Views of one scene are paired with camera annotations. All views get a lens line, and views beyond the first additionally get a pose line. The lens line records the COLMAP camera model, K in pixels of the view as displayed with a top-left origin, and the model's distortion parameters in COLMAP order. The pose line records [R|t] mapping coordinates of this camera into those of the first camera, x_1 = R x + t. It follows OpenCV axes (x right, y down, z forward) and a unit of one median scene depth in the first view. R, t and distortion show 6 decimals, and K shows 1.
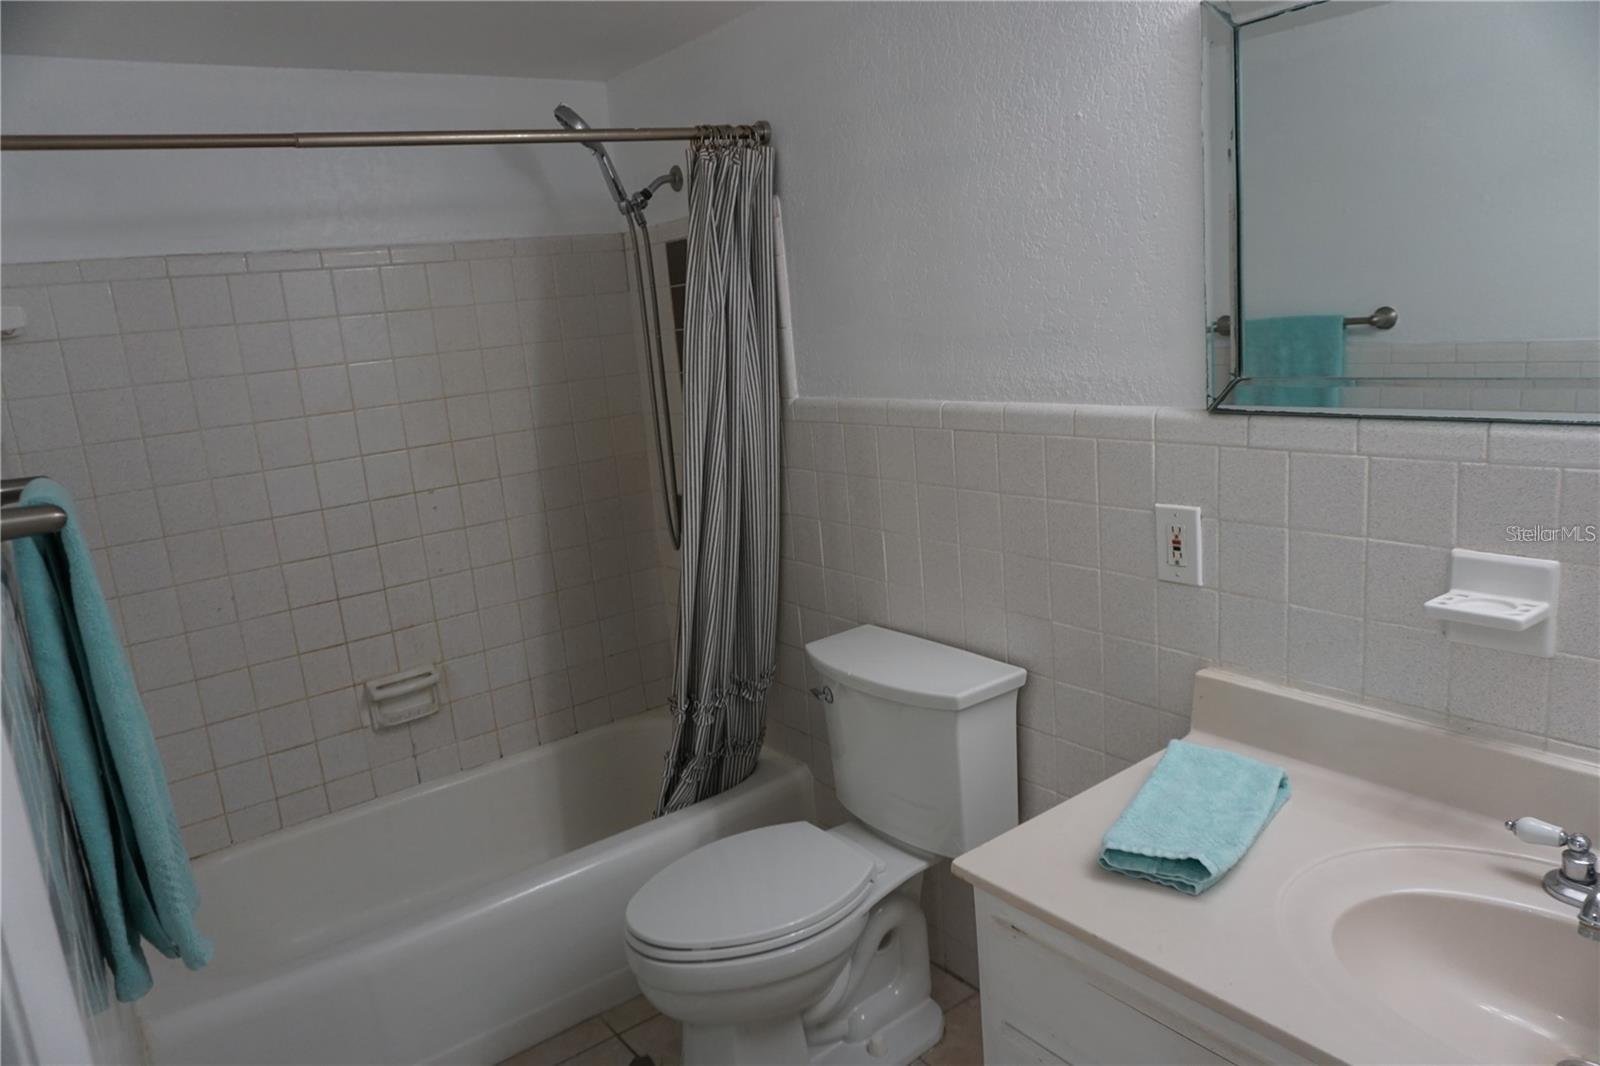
lens RADIAL K [[1088.6, 0, 799.6], [0, 1088.6, 535.7], [0, 0, 1]] dist [-0.001638, 0.001575]
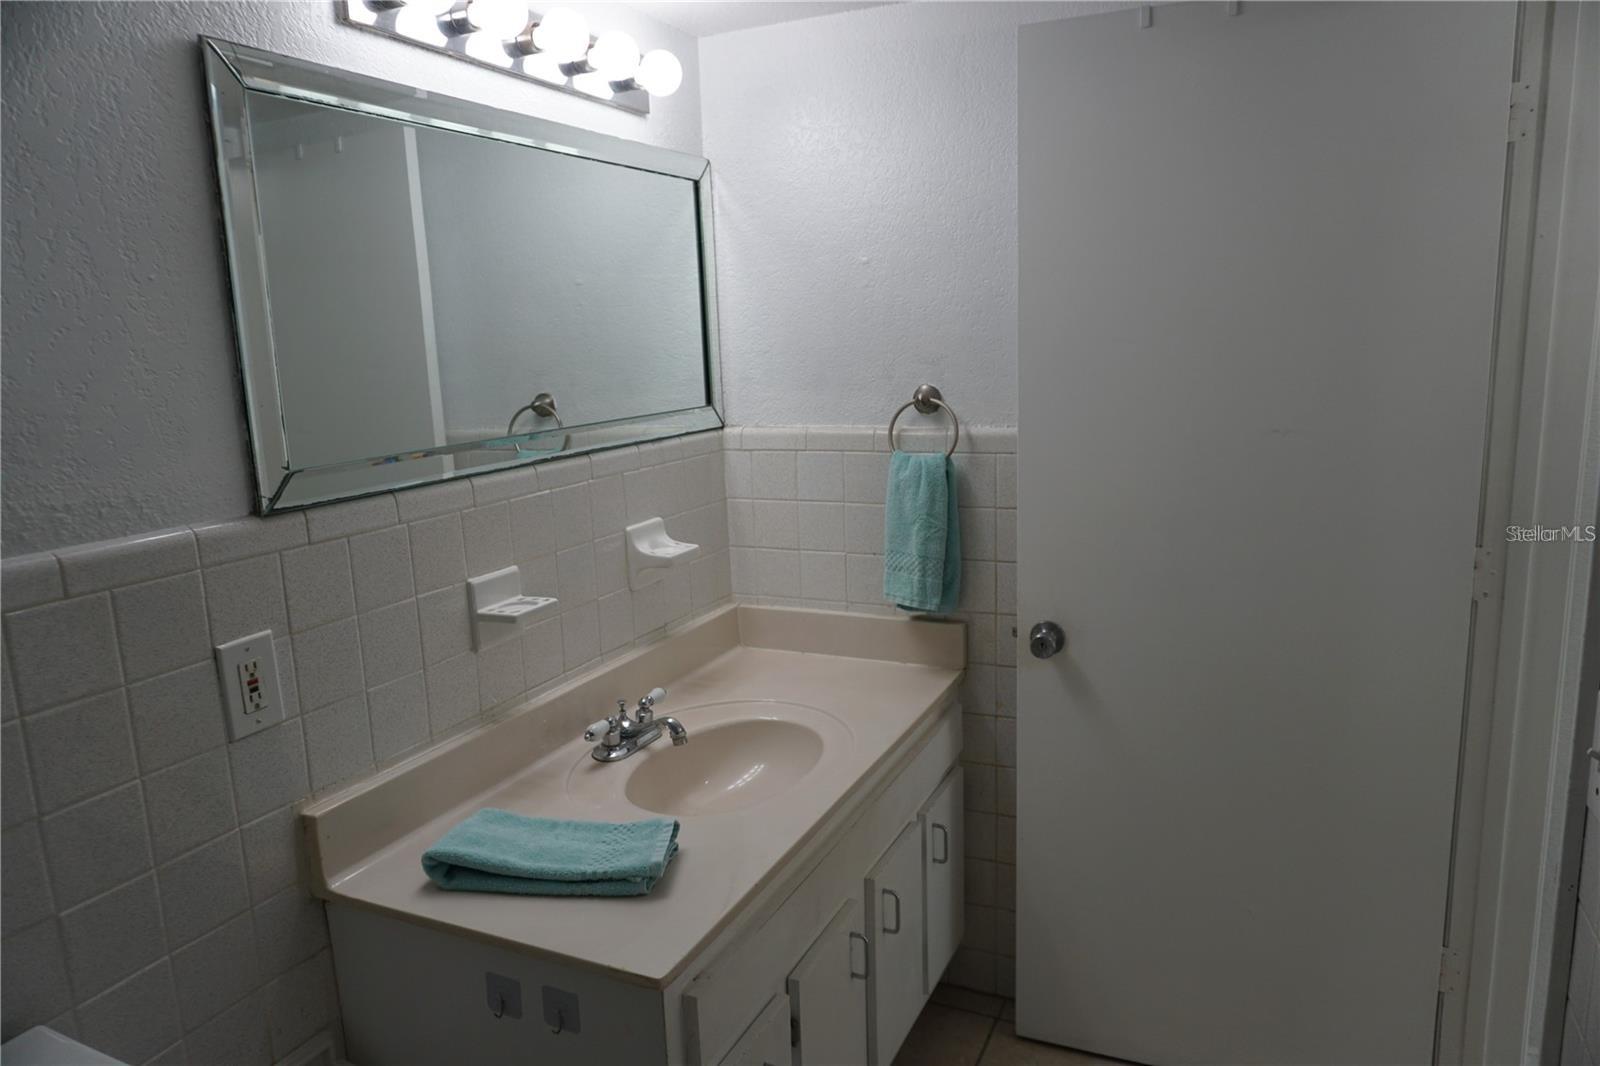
lens RADIAL K [[1088.6, 0, 801.0], [0, 1088.6, 534.2], [0, 0, 1]] dist [-0.001638, 0.001575]
pose [[-0.477174, -0.061421, 0.876660, -0.559815], [0.255612, 0.944725, 0.205322, -0.162601], [-0.840813, 0.322059, -0.435099, 0.992316]]
